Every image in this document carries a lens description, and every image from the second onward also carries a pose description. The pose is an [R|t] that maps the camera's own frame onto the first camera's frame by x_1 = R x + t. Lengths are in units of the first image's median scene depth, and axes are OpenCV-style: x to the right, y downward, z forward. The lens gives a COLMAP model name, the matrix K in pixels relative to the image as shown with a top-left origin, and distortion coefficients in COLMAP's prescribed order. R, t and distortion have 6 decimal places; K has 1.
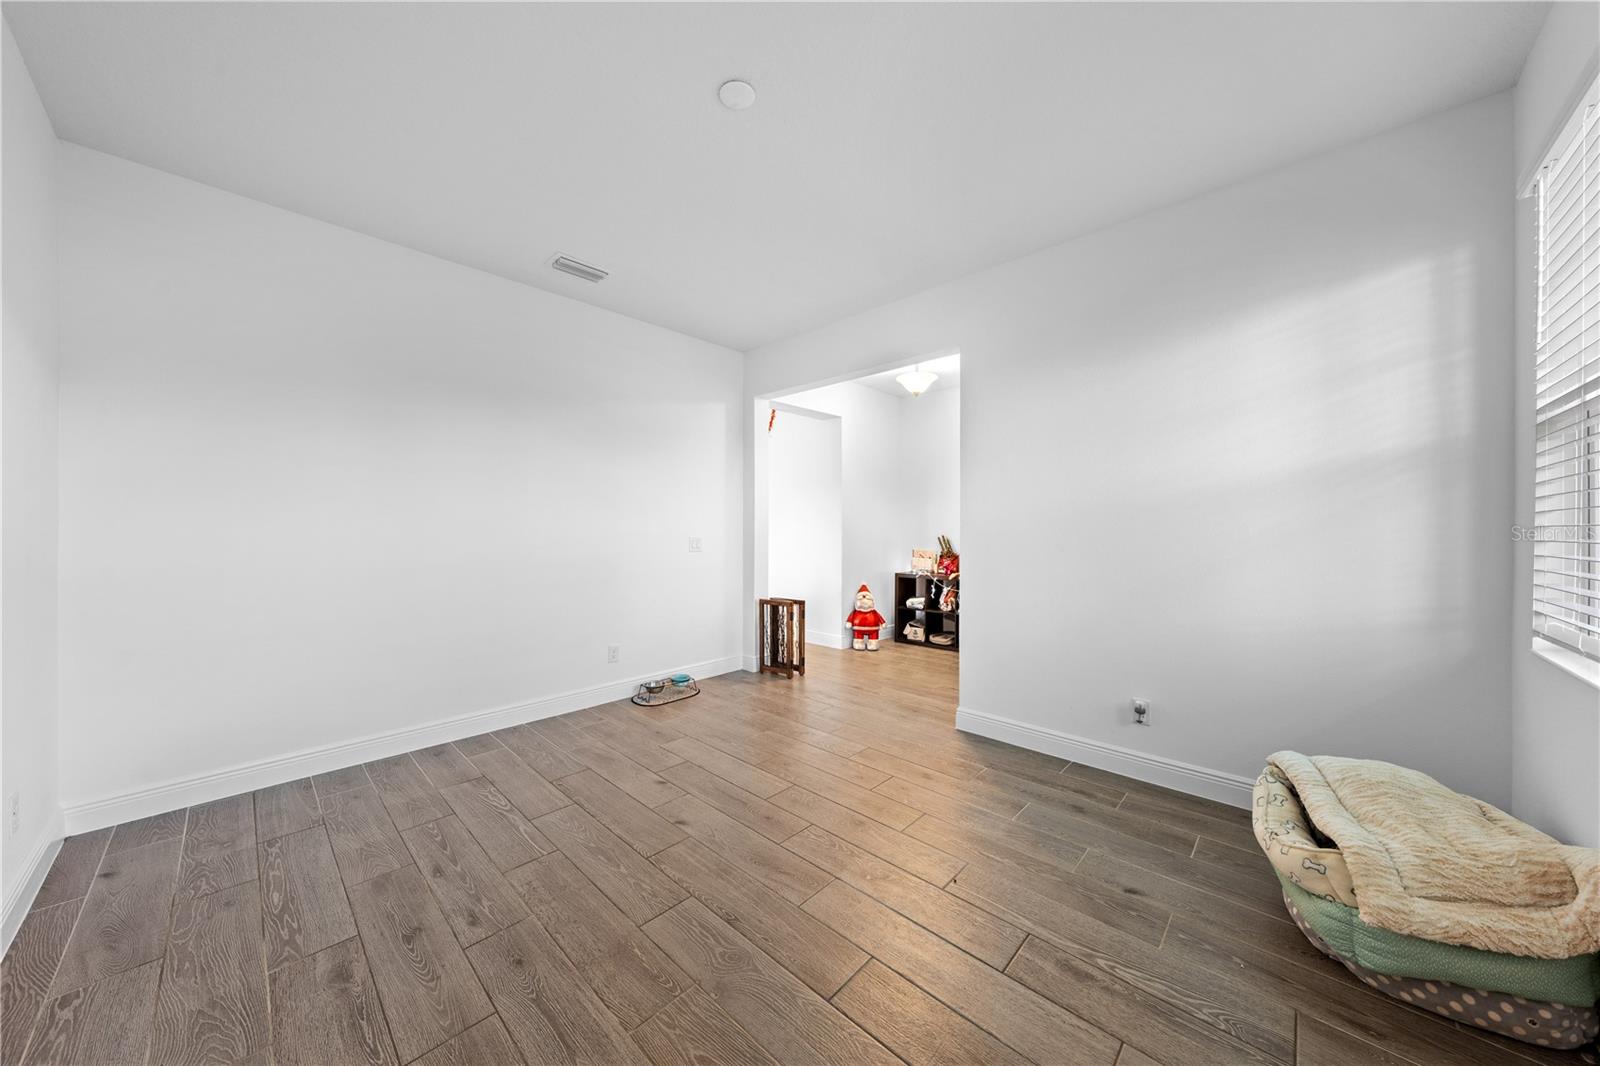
lens RADIAL K [[543.4, 0, 801.4], [0, 543.4, 532.7], [0, 0, 1]] dist [0.000570, -0.000036]
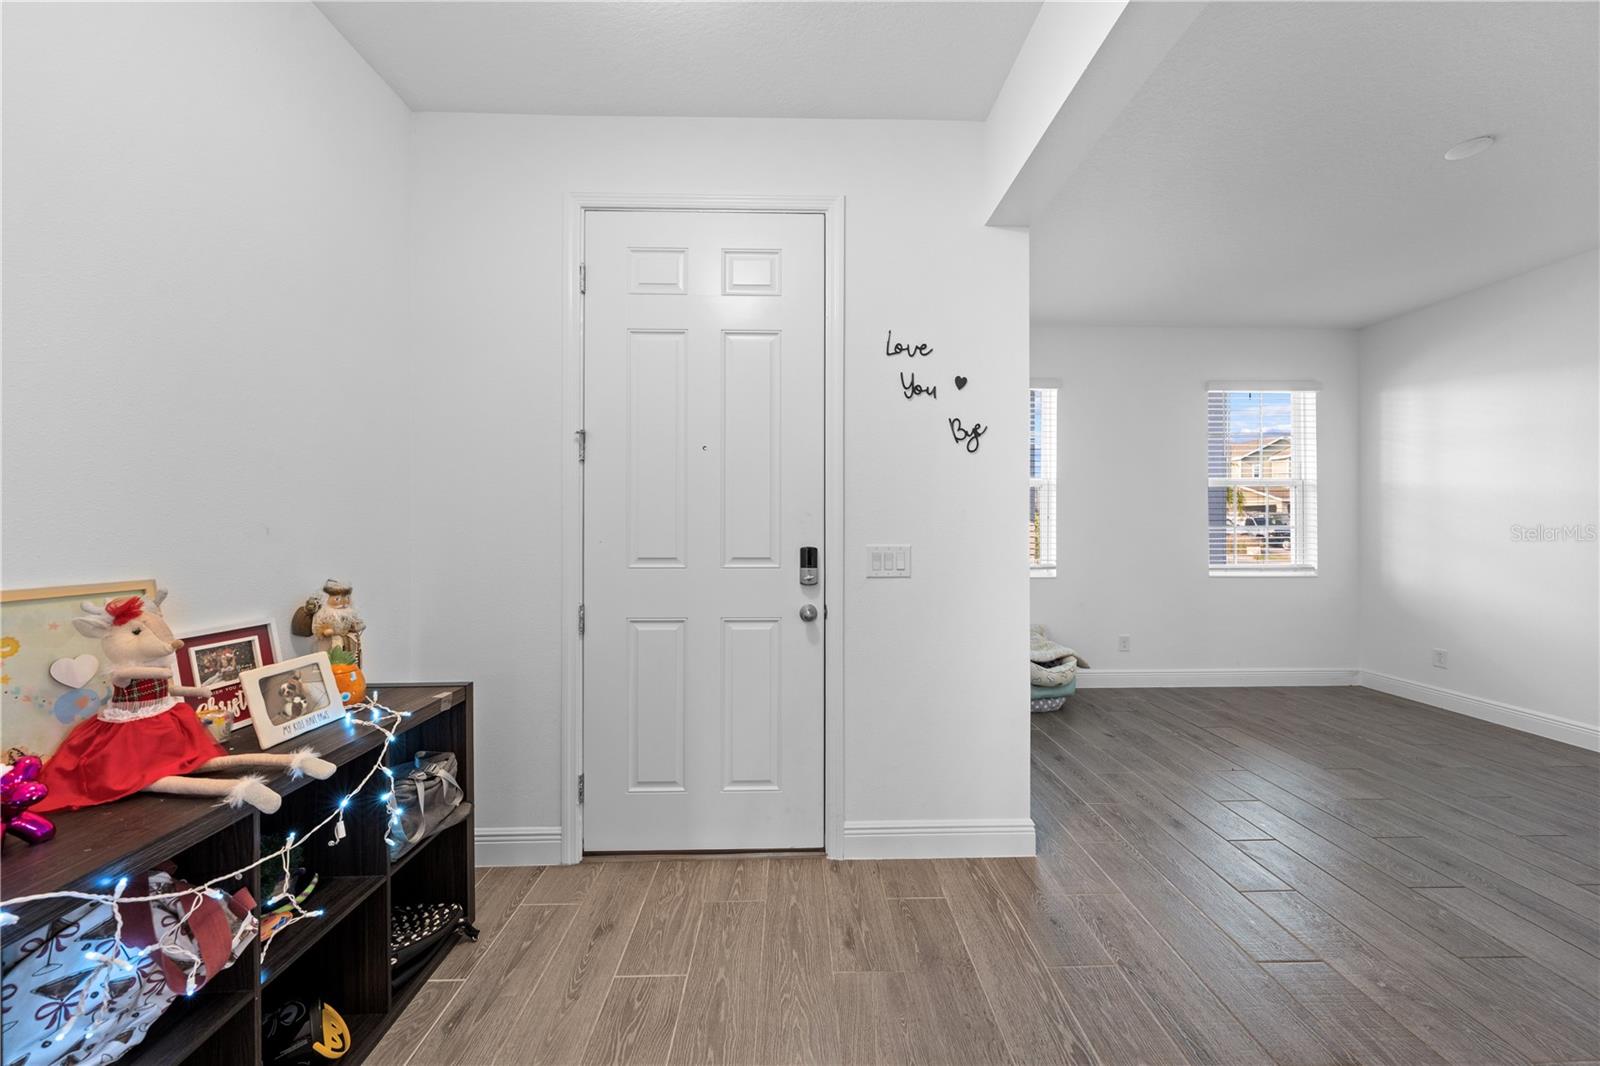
lens RADIAL K [[543.4, 0, 803.9], [0, 543.4, 529.1], [0, 0, 1]] dist [0.000570, -0.000036]
pose [[-0.705956, -0.002881, 0.708250, 0.063043], [0.001641, 0.999982, 0.005703, -0.020219], [-0.708254, 0.005188, -0.705939, 2.876535]]
